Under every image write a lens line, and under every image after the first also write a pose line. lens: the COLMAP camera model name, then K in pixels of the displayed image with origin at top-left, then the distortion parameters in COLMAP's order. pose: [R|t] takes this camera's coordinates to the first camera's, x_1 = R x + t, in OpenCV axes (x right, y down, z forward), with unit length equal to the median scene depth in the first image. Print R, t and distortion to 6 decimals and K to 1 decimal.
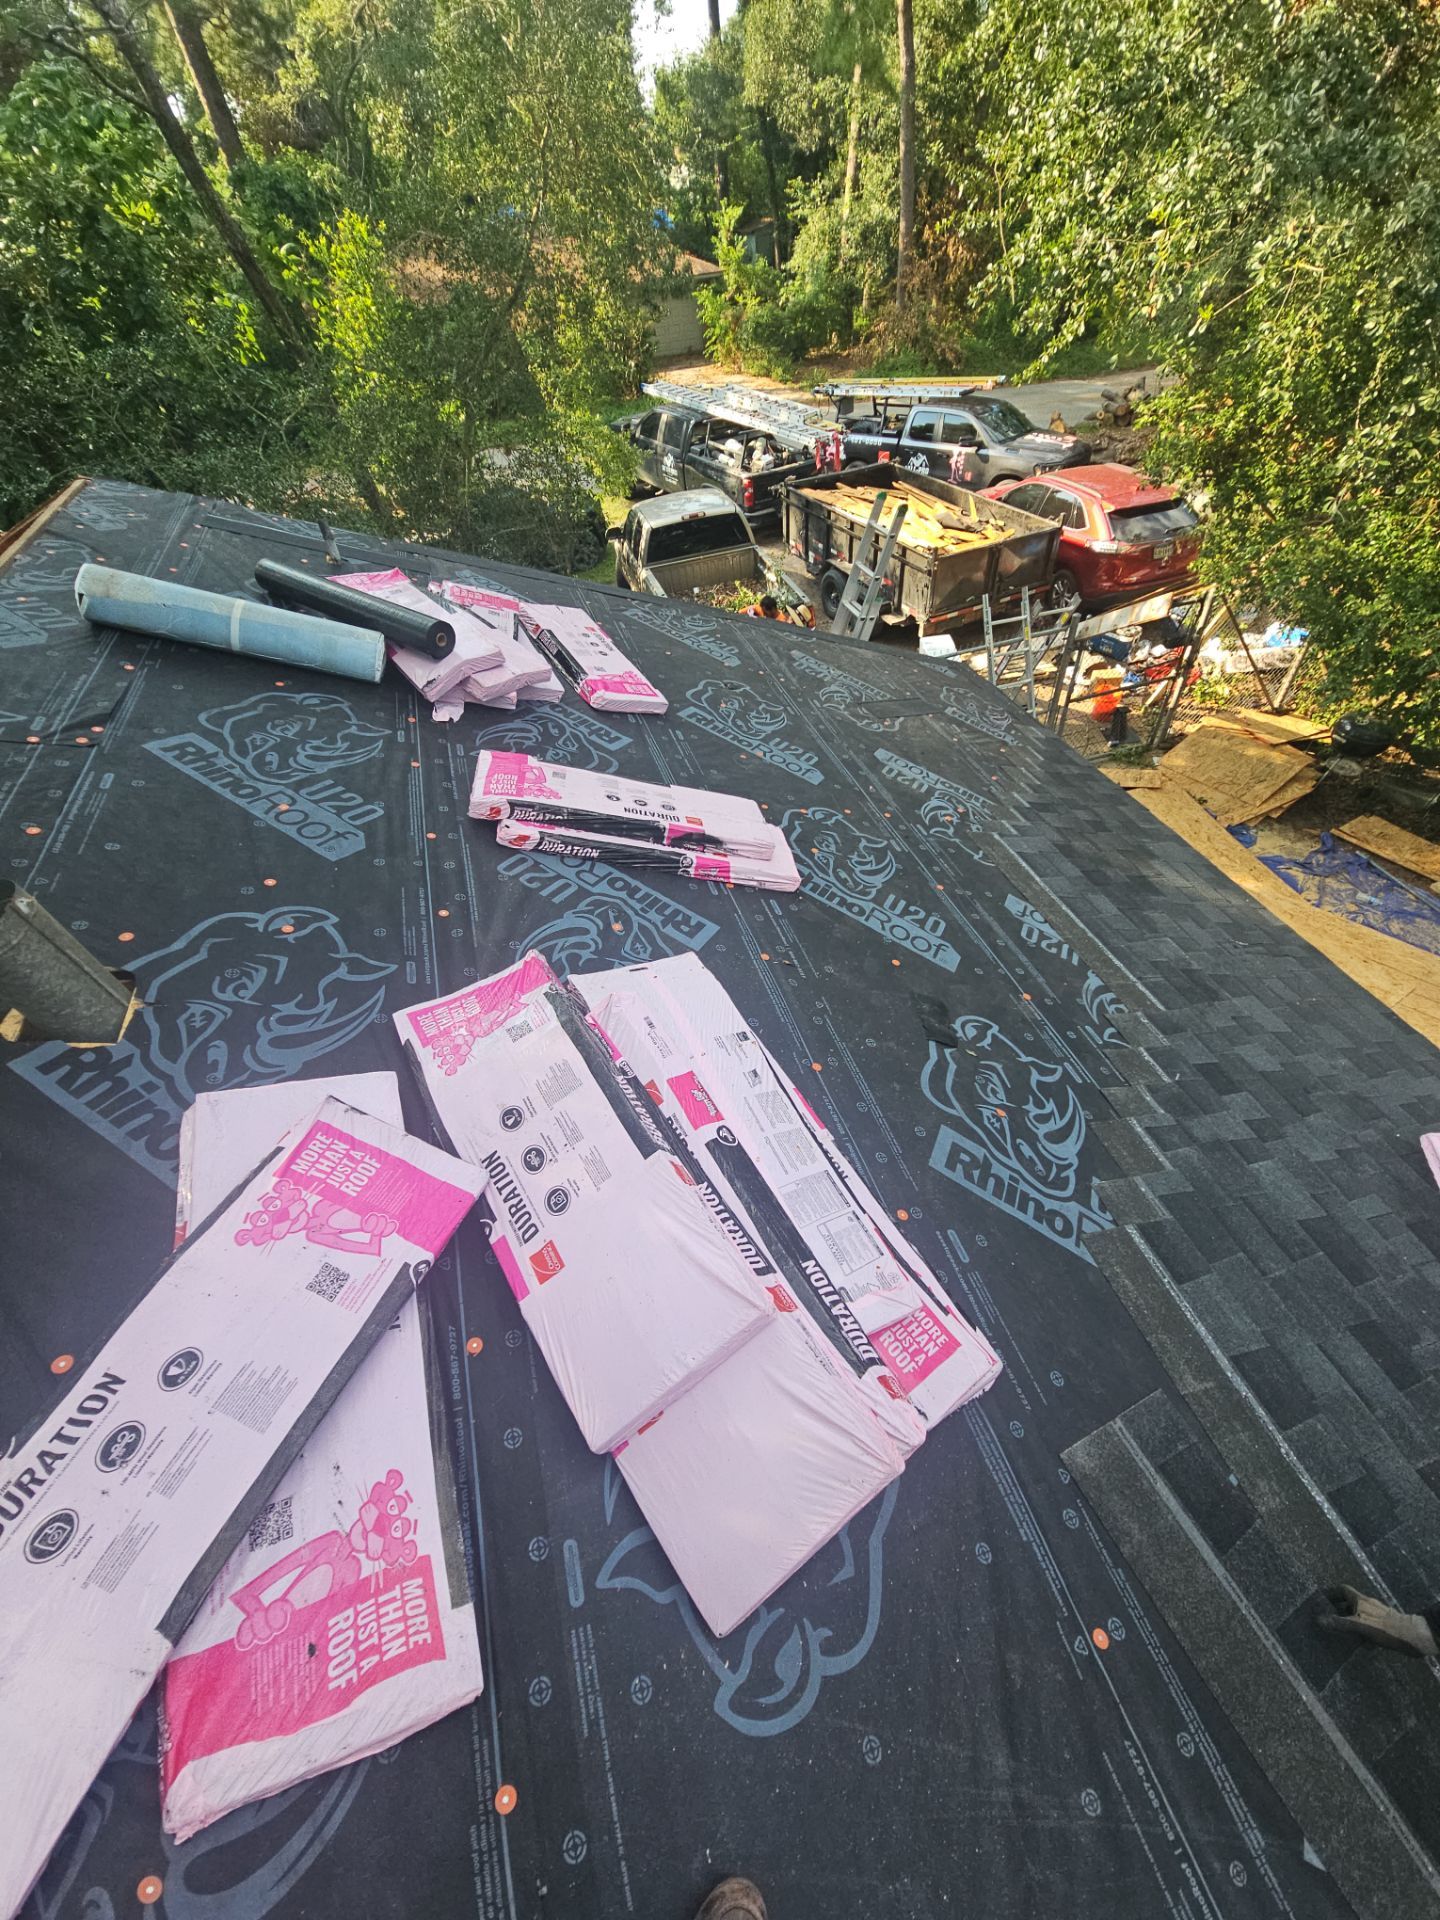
lens RADIAL K [[764.0, 0, 726.6], [0, 764.0, 951.9], [0, 0, 1]] dist [0.020136, -0.015078]
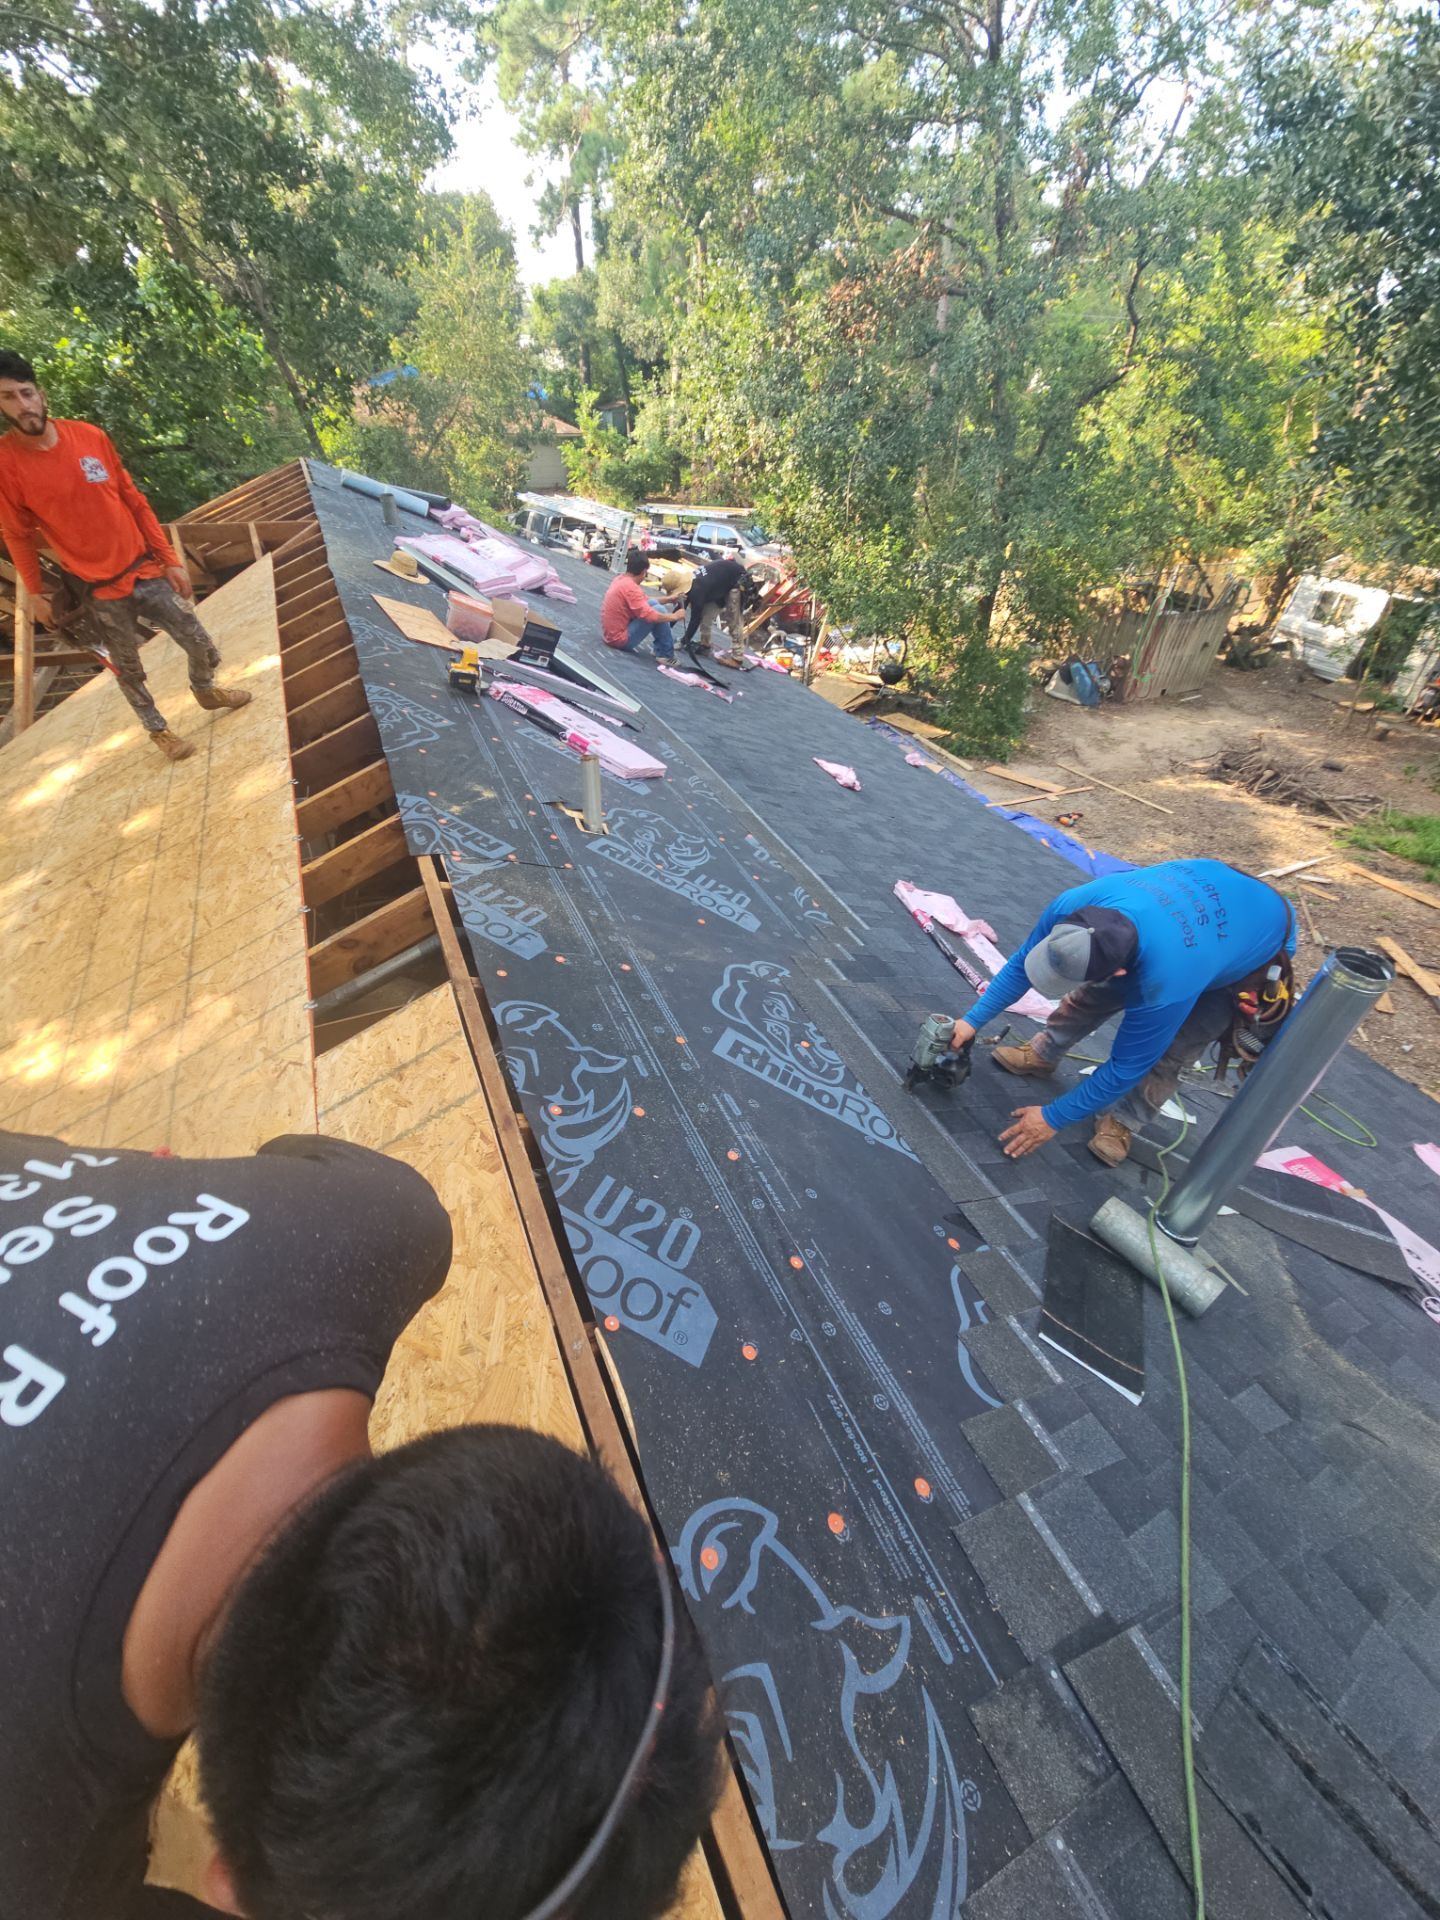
lens RADIAL K [[770.3, 0, 722.8], [0, 770.3, 947.0], [0, 0, 1]] dist [0.001382, -0.005190]
pose [[0.987187, 0.004433, 0.159508, 0.035327], [0.019065, 0.989177, -0.145480, 0.250214], [-0.158427, 0.146657, 0.976418, -0.270757]]
